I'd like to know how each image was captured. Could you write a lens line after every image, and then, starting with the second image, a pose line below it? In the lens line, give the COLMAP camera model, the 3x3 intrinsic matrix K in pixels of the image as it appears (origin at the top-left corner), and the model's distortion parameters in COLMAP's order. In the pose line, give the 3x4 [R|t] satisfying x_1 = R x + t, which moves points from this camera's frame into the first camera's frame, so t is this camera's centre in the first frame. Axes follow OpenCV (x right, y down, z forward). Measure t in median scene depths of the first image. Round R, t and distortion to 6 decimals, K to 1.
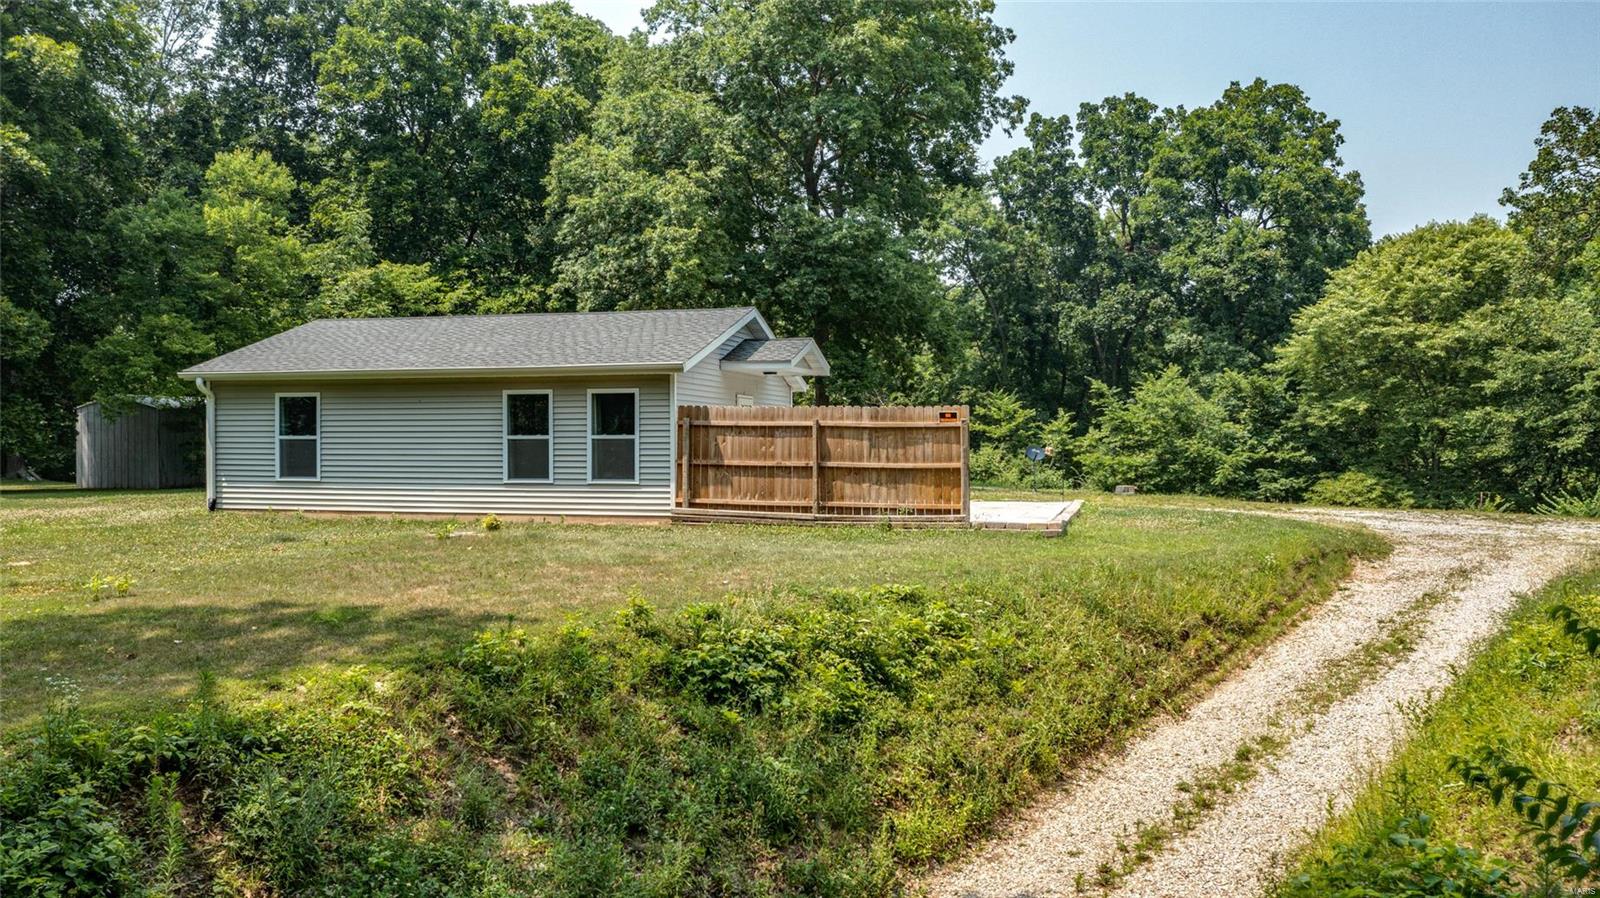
lens RADIAL K [[1233.5, 0, 800.0], [0, 1233.5, 449.0], [0, 0, 1]] dist [-0.006941, 0.002974]
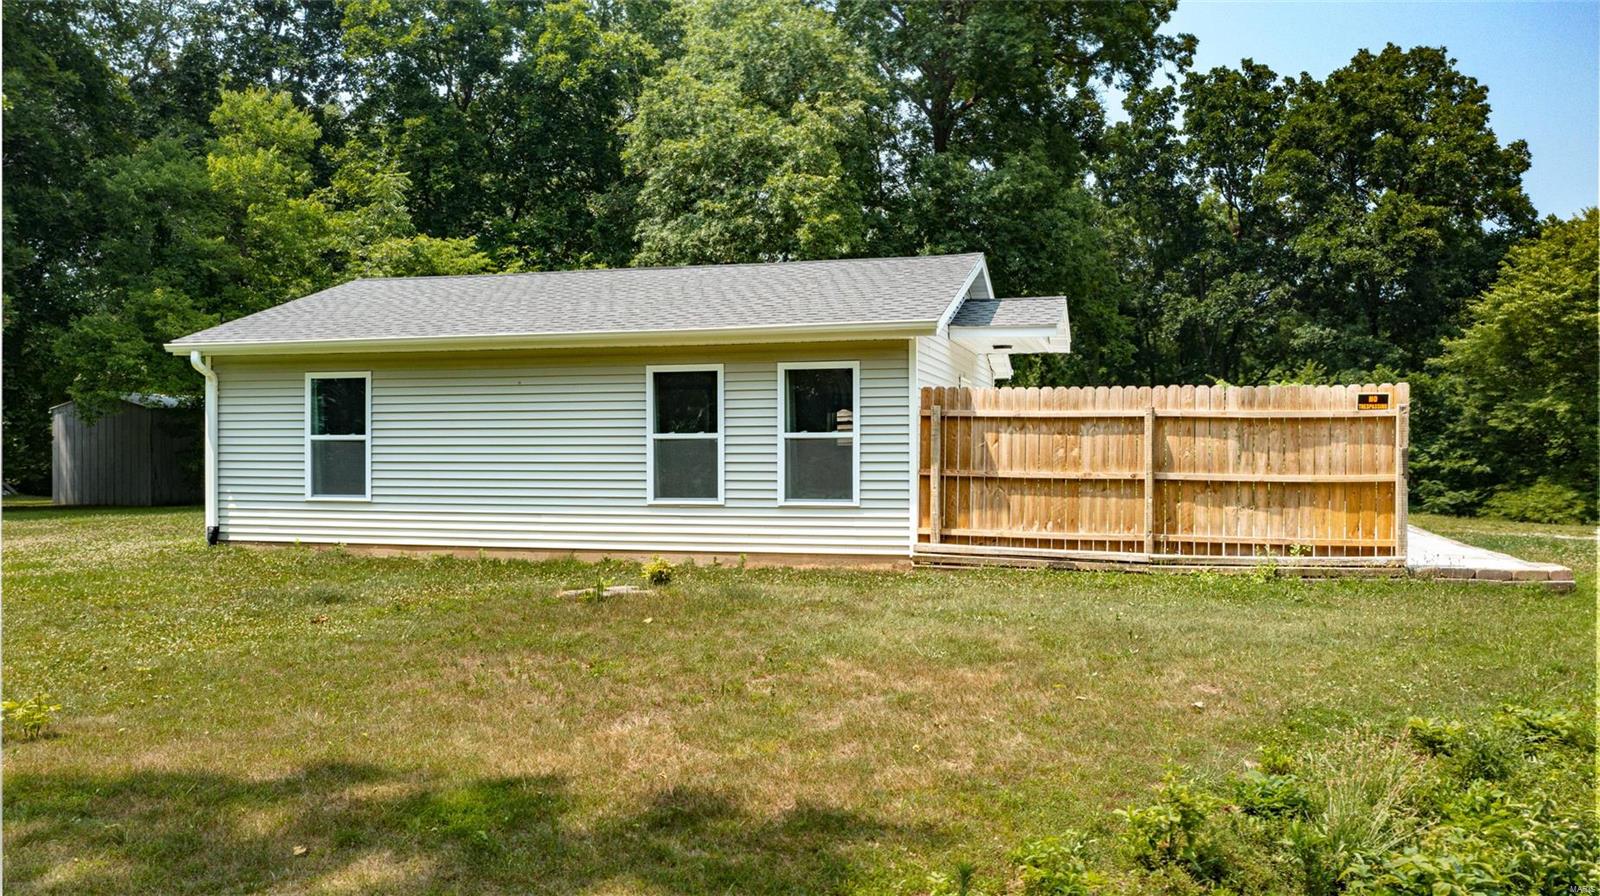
lens RADIAL K [[1228.4, 0, 800.0], [0, 1228.4, 448.0], [0, 0, 1]] dist [-0.003178, -0.002291]
pose [[0.999995, -0.001003, -0.003127, -0.094195], [0.000973, 0.999954, -0.009503, 0.002022], [0.003136, 0.009500, 0.999950, 0.201235]]
